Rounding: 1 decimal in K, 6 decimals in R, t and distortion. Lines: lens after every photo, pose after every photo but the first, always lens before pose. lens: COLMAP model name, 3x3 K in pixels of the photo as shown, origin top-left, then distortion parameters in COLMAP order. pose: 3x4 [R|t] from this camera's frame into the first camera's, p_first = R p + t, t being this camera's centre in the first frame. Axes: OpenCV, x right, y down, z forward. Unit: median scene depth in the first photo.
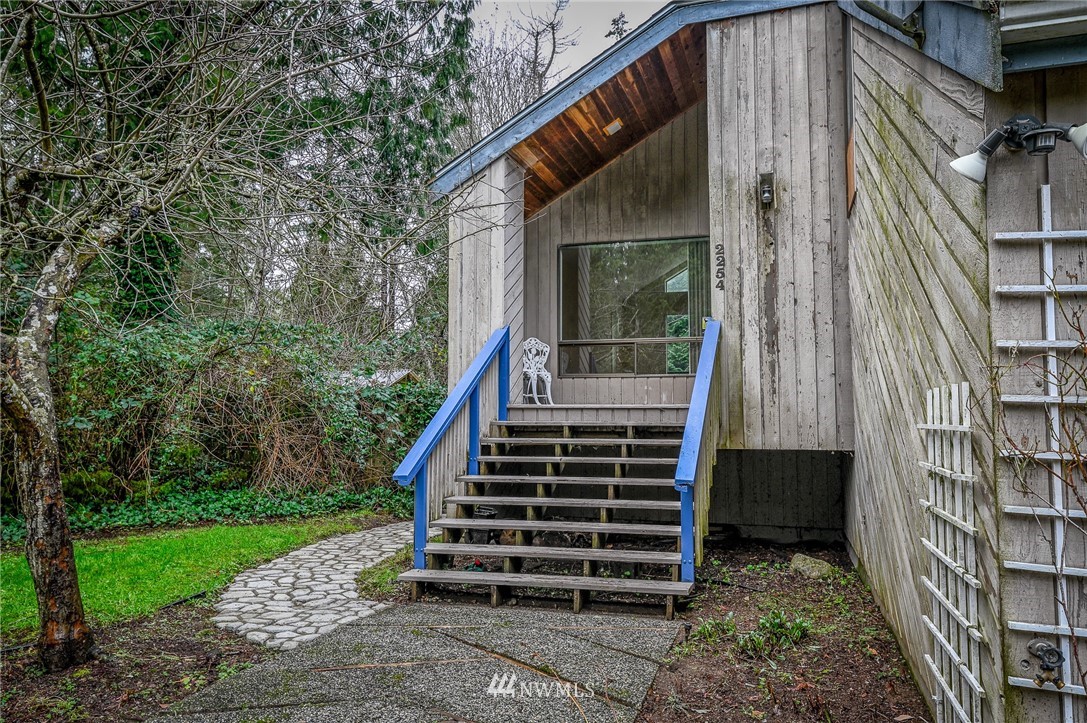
lens RADIAL K [[758.8, 0, 541.5], [0, 758.8, 366.3], [0, 0, 1]] dist [0.009422, 0.000193]
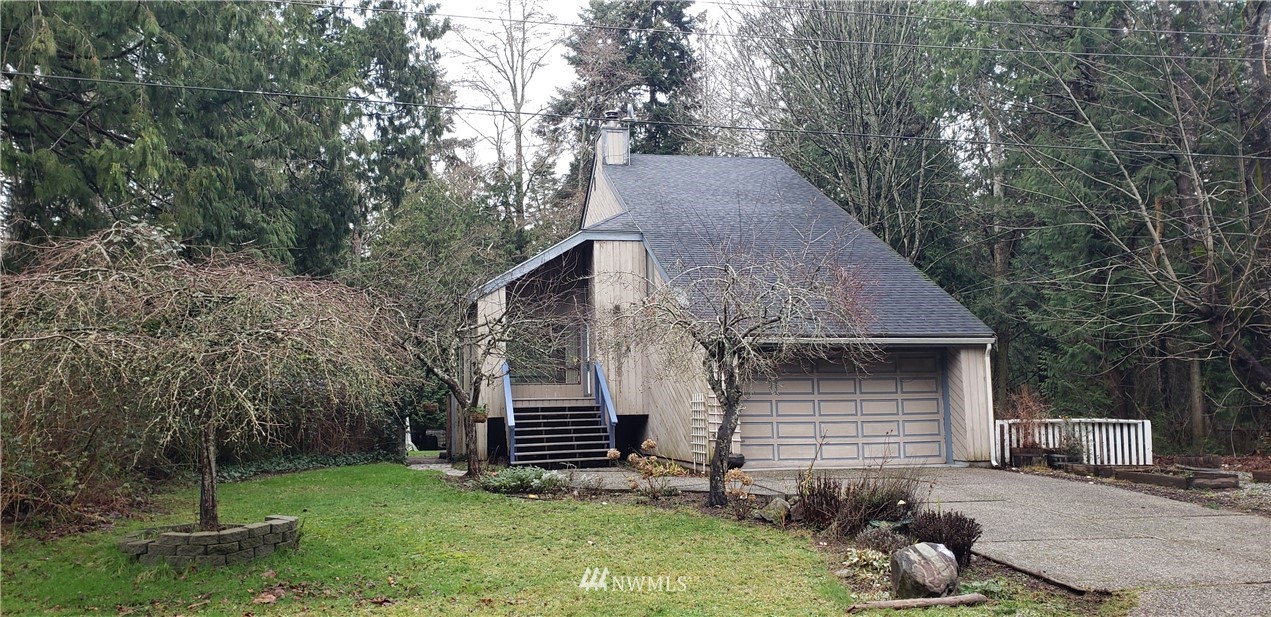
lens RADIAL K [[999.3, 0, 575.6], [0, 999.3, 292.7], [0, 0, 1]] dist [-0.013878, -0.028496]
pose [[0.891214, 0.042501, 0.451587, -1.279561], [-0.017705, 0.998101, -0.058995, -0.094547], [-0.453237, 0.044582, 0.890275, -1.818120]]
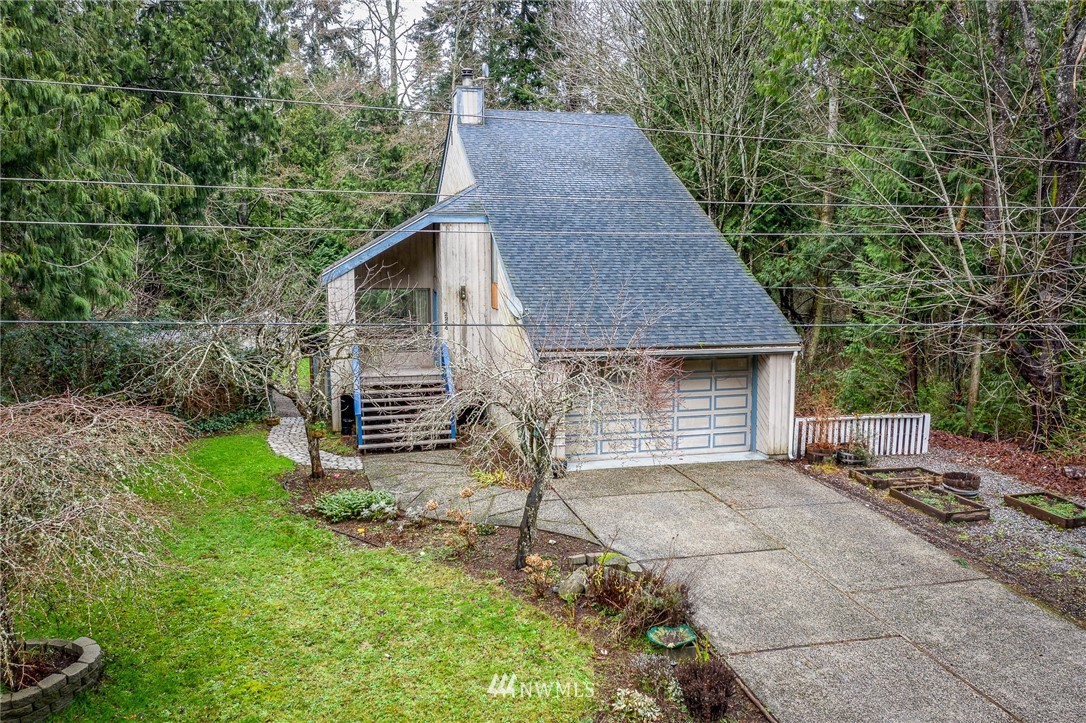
lens RADIAL K [[876.4, 0, 534.6], [0, 876.4, 355.5], [0, 0, 1]] dist [-0.035810, -0.032014]
pose [[0.855609, -0.065532, 0.513457, -1.049252], [-0.030348, 0.983897, 0.176144, -0.547655], [-0.516731, -0.166292, 0.839842, -1.691950]]
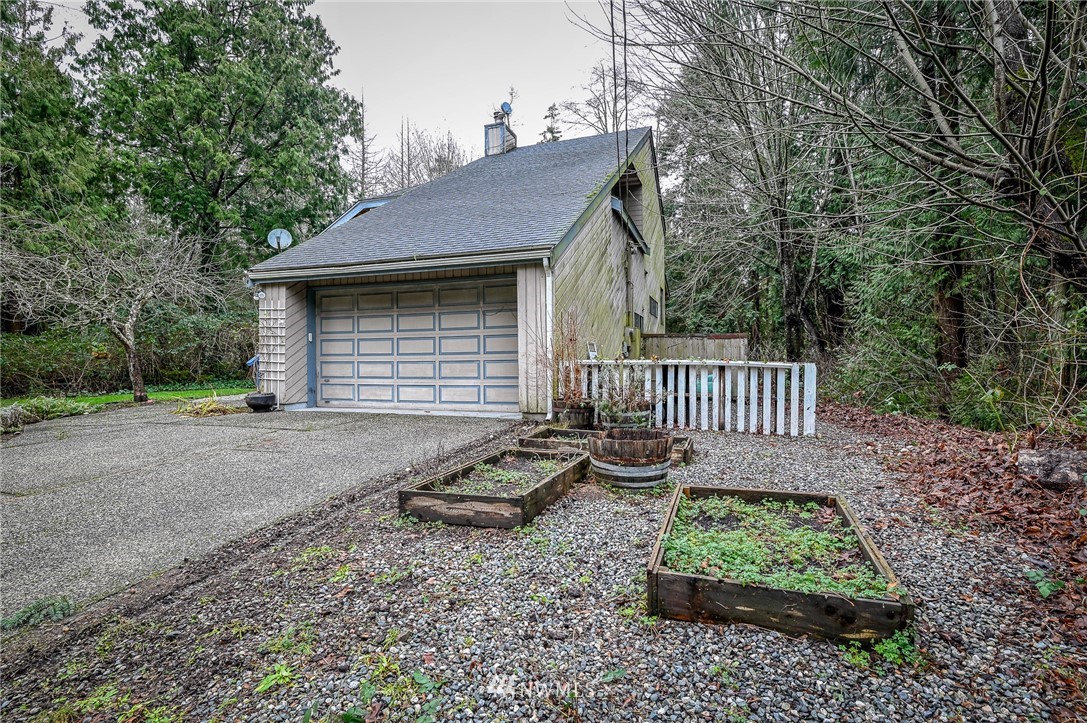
lens RADIAL K [[505.2, 0, 540.9], [0, 505.2, 356.1], [0, 0, 1]] dist [-0.000390, 0.000940]
pose [[0.999831, -0.012933, -0.013044, 0.905820], [0.013777, 0.997668, 0.066849, -0.009768], [0.012149, -0.067018, 0.997678, -0.954658]]
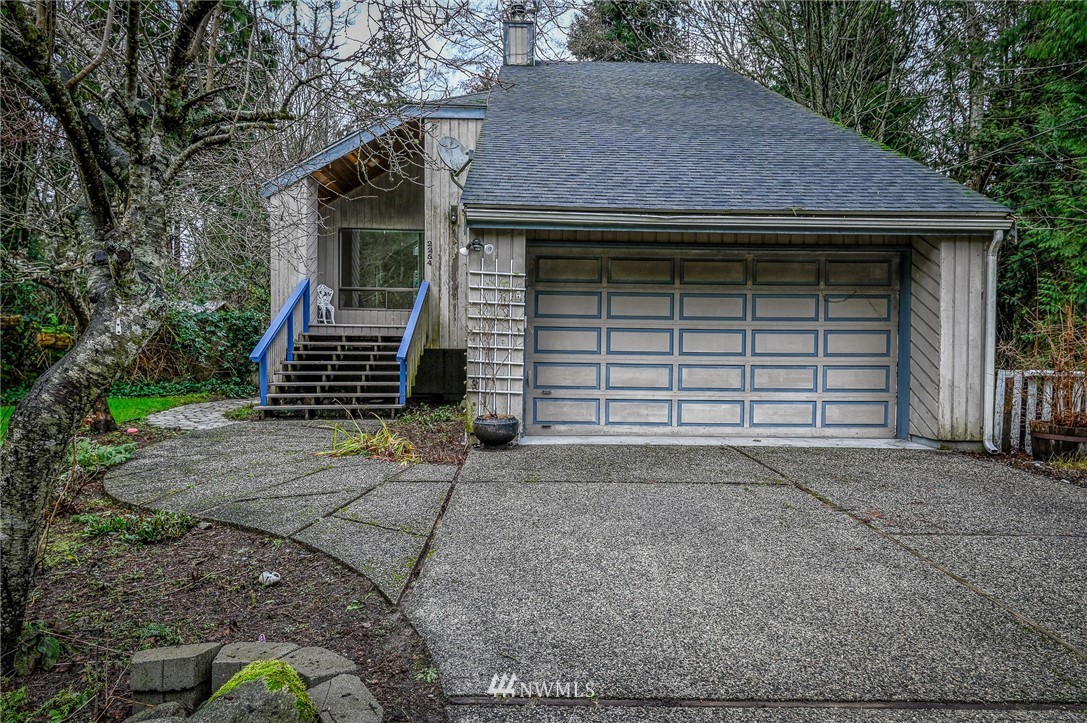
lens RADIAL K [[652.1, 0, 547.8], [0, 652.1, 361.5], [0, 0, 1]] dist [0.019203, -0.004678]
pose [[0.943228, 0.003961, 0.332122, -0.026452], [-0.032285, 0.996287, 0.079809, -0.000933], [-0.330573, -0.086001, 0.939854, -0.644882]]
